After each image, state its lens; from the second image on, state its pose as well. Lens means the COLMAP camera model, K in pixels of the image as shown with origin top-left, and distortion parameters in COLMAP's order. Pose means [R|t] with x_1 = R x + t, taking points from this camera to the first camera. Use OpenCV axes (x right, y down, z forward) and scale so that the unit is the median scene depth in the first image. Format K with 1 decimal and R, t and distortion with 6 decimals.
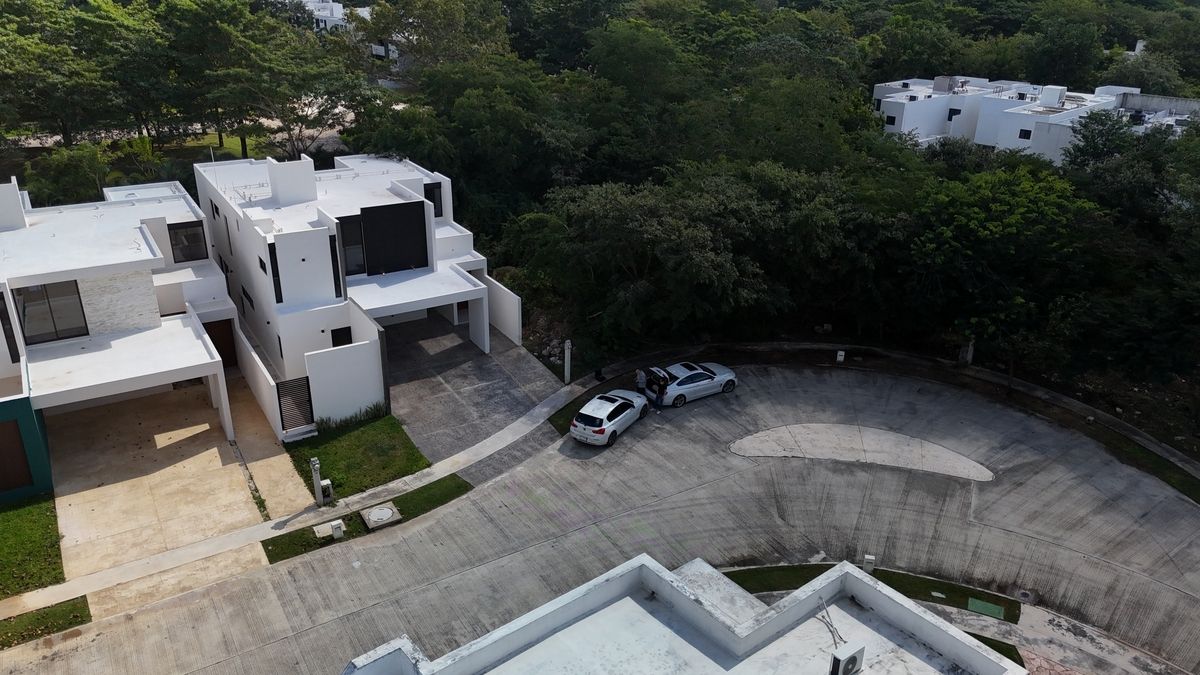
lens RADIAL K [[875.6, 0, 600.0], [0, 875.6, 337.5], [0, 0, 1]] dist [0.105899, -0.122450]
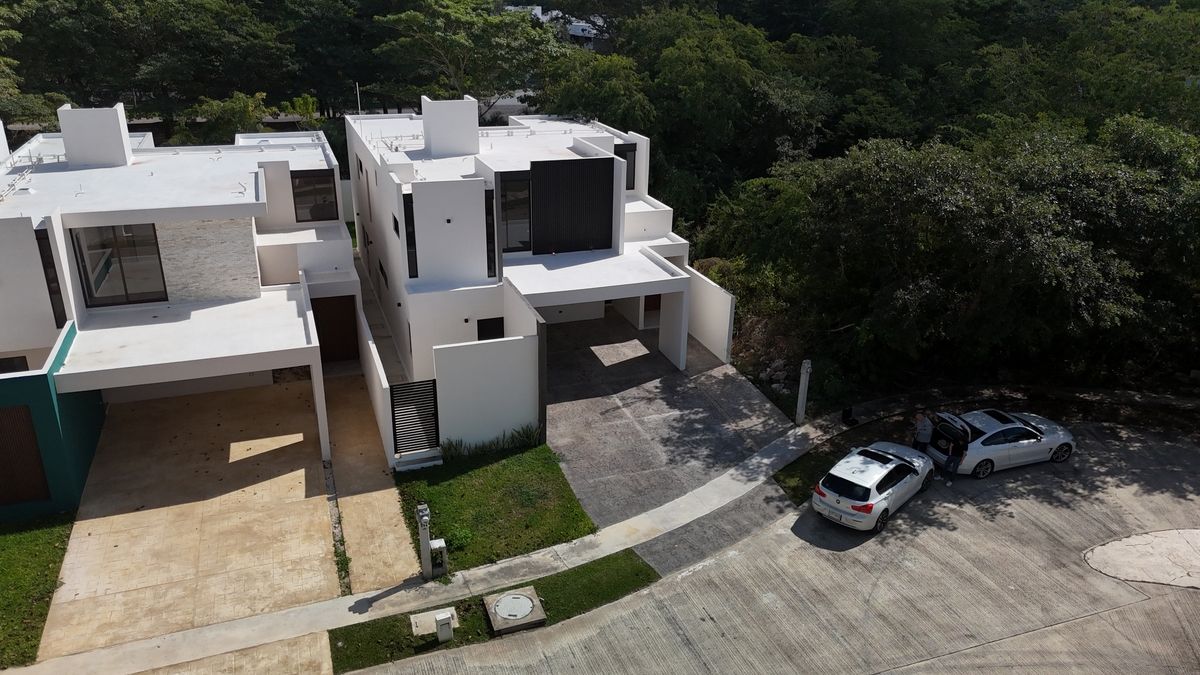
lens RADIAL K [[875.6, 0, 600.0], [0, 875.6, 337.5], [0, 0, 1]] dist [0.105899, -0.122450]
pose [[0.979143, 0.075300, -0.188703, -0.072689], [-0.081287, 0.996398, -0.024175, 0.016672], [0.186202, 0.039010, 0.981737, 0.334876]]
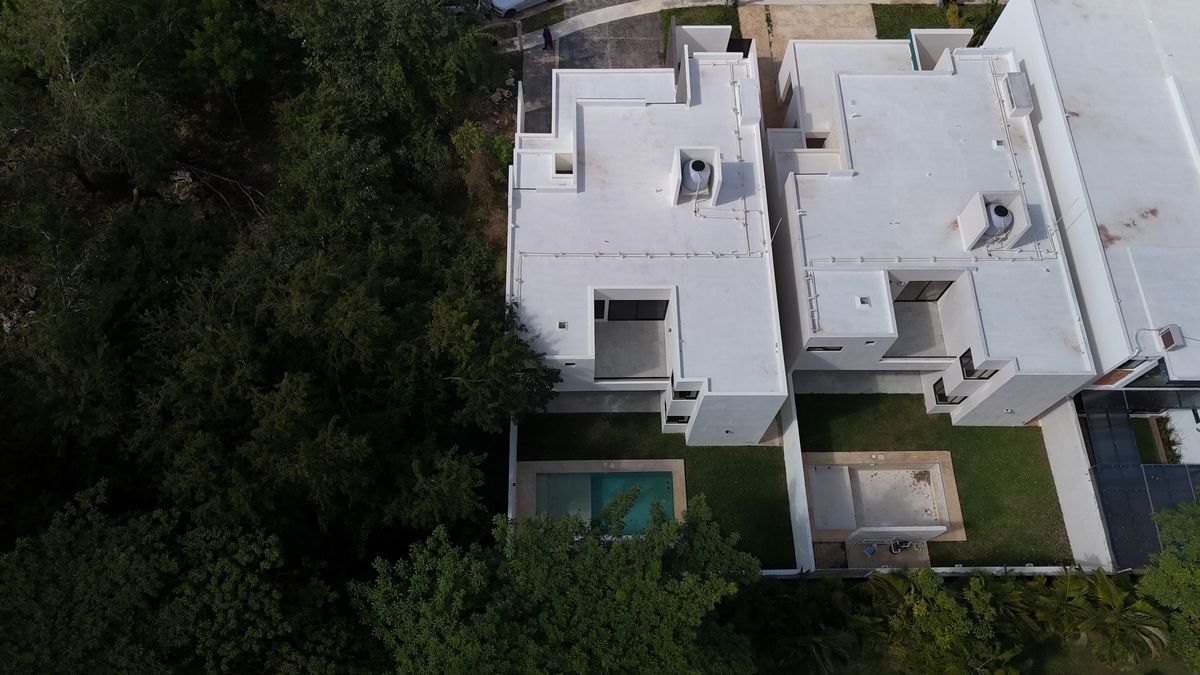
lens RADIAL K [[875.6, 0, 600.0], [0, 875.6, 337.5], [0, 0, 1]] dist [0.105899, -0.122450]
pose [[-0.857278, -0.476405, 0.195224, -0.622808], [0.173983, 0.088814, 0.980735, -1.219409], [-0.484566, 0.874729, 0.006748, 1.442607]]
